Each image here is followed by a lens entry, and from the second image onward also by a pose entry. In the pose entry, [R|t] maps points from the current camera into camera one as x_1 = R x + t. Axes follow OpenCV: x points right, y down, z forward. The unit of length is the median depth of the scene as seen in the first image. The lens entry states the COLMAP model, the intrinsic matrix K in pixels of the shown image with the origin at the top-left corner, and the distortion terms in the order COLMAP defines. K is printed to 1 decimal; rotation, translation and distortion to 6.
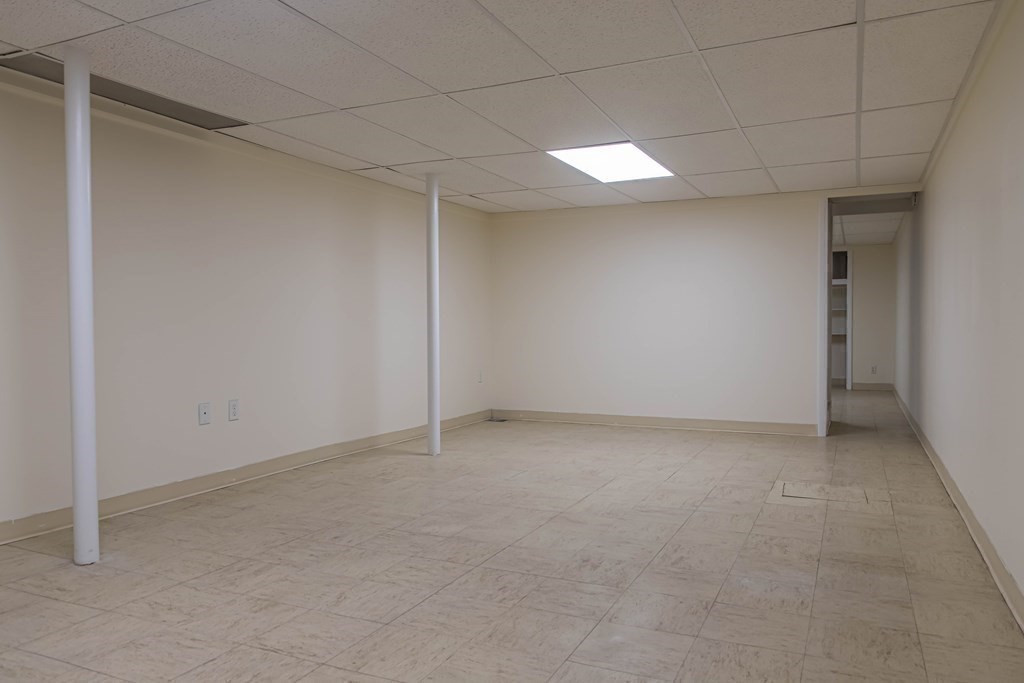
lens RADIAL K [[709.8, 0, 513.7], [0, 709.8, 339.1], [0, 0, 1]] dist [-0.002572, -0.000744]
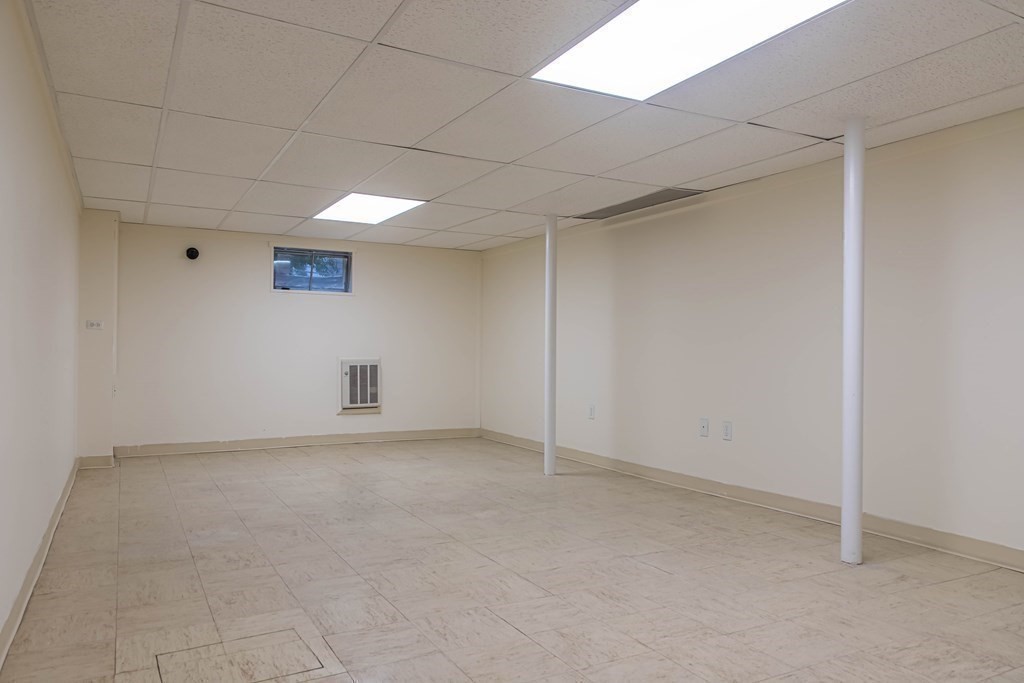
lens RADIAL K [[709.8, 0, 516.5], [0, 709.8, 347.1], [0, 0, 1]] dist [-0.002572, -0.000744]
pose [[-0.578018, -0.006618, -0.815997, 0.964492], [-0.019860, 0.999785, 0.005959, -0.042637], [0.815782, 0.019650, -0.578025, 1.884130]]
